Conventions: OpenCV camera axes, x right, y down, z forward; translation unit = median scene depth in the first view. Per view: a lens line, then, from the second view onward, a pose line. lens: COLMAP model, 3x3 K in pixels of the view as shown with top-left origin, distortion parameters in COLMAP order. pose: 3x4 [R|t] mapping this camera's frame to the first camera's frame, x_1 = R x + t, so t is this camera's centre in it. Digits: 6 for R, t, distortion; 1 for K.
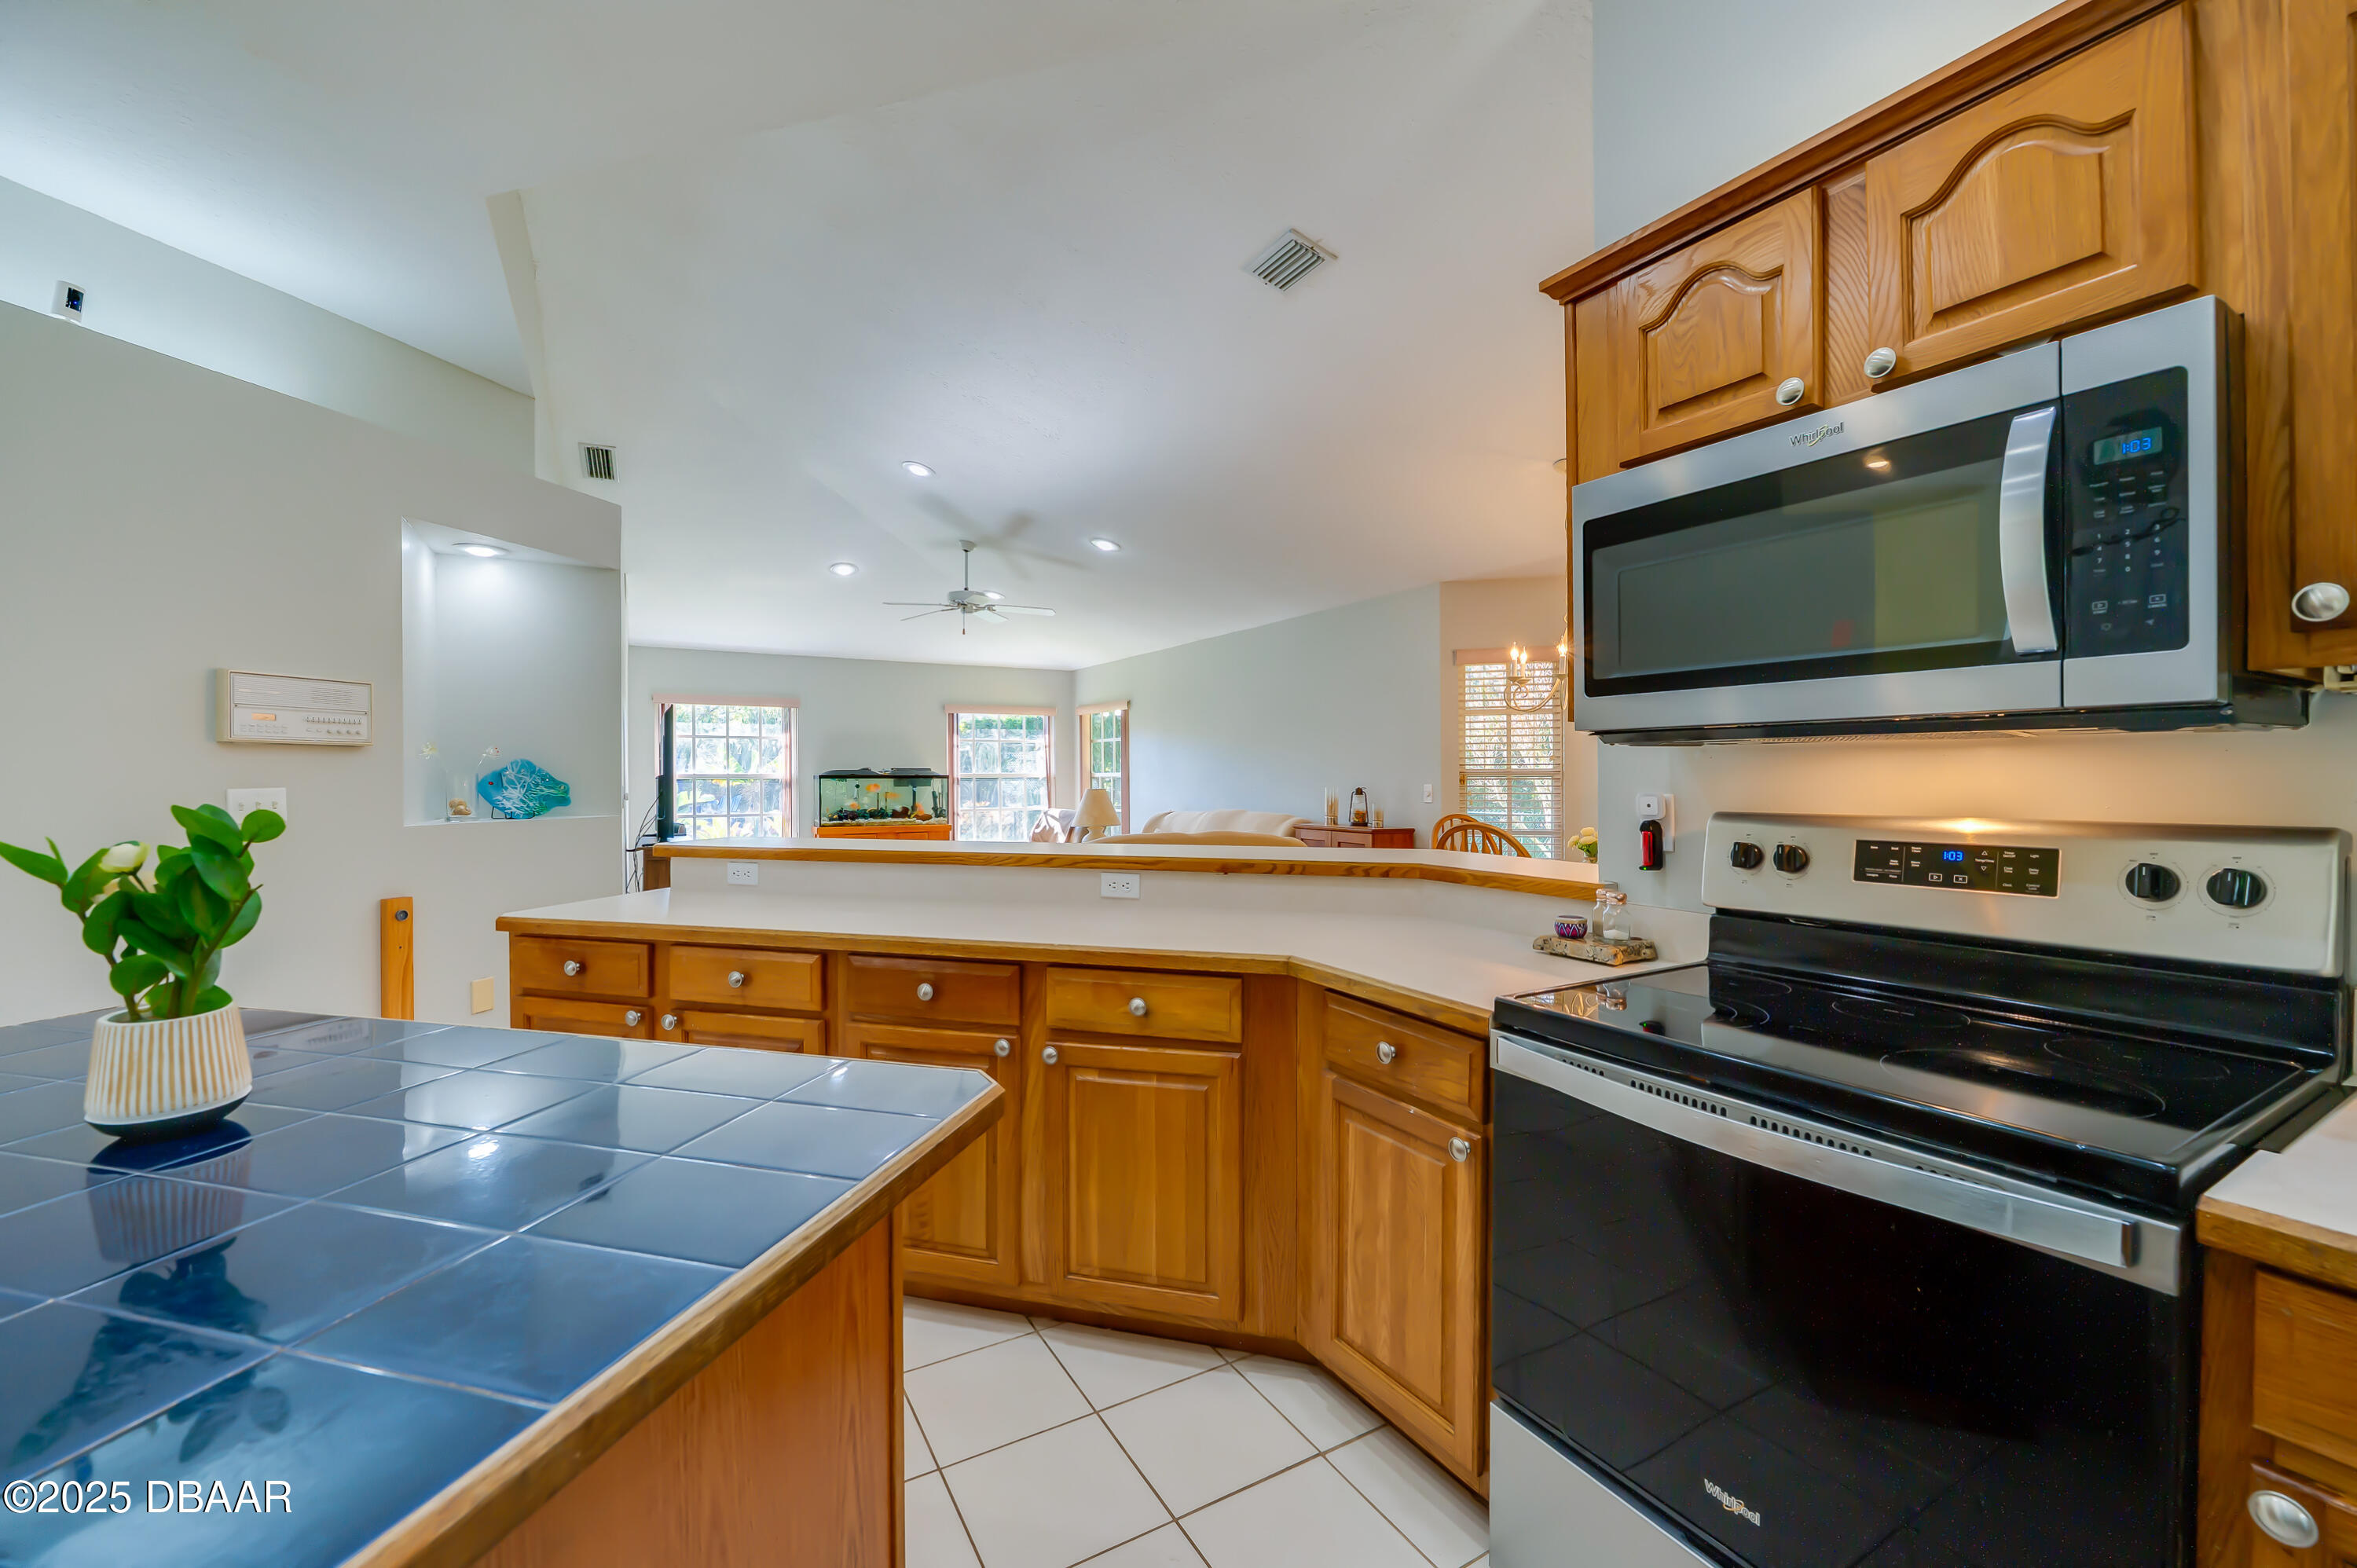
lens RADIAL K [[943.7, 0, 1179.3], [0, 943.7, 784.4], [0, 0, 1]] dist [-0.001296, -0.000046]
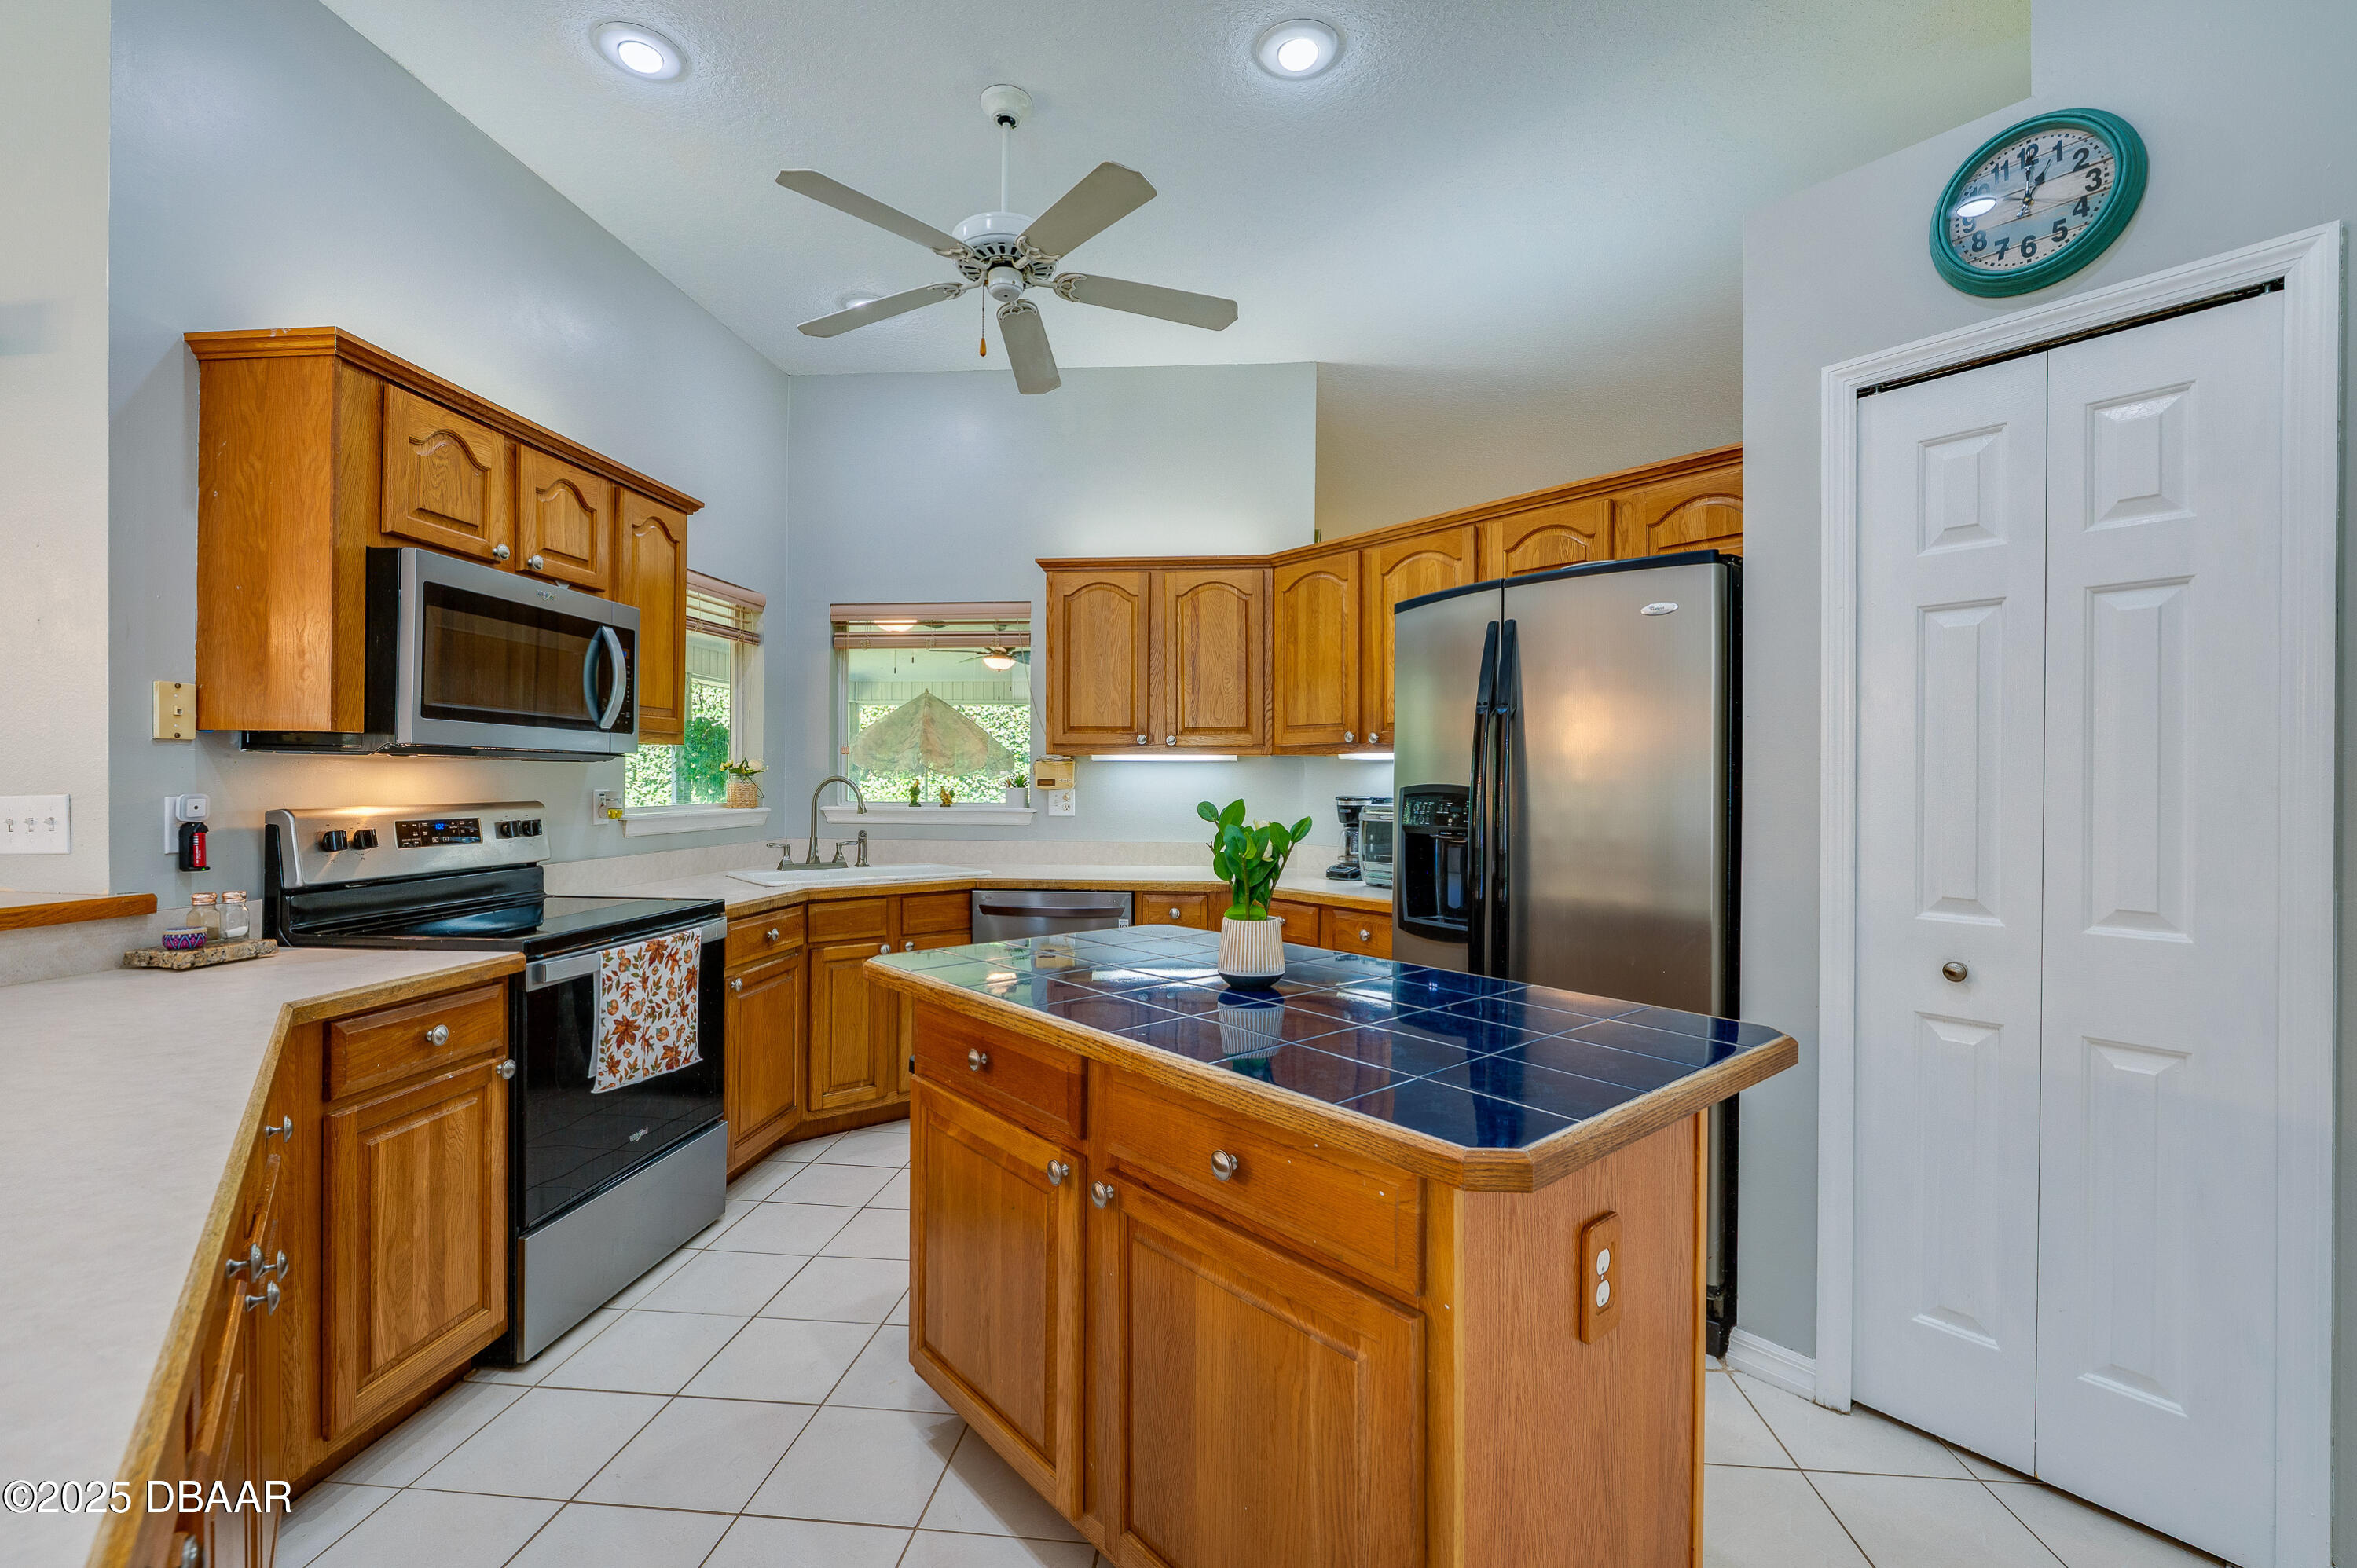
lens RADIAL K [[943.7, 0, 1184.3], [0, 943.7, 779.0], [0, 0, 1]] dist [-0.001296, -0.000046]
pose [[-0.806310, -0.002422, 0.591488, -1.232810], [-0.001404, 0.999997, 0.002181, -0.015516], [-0.591491, 0.000928, -0.806311, 1.517374]]
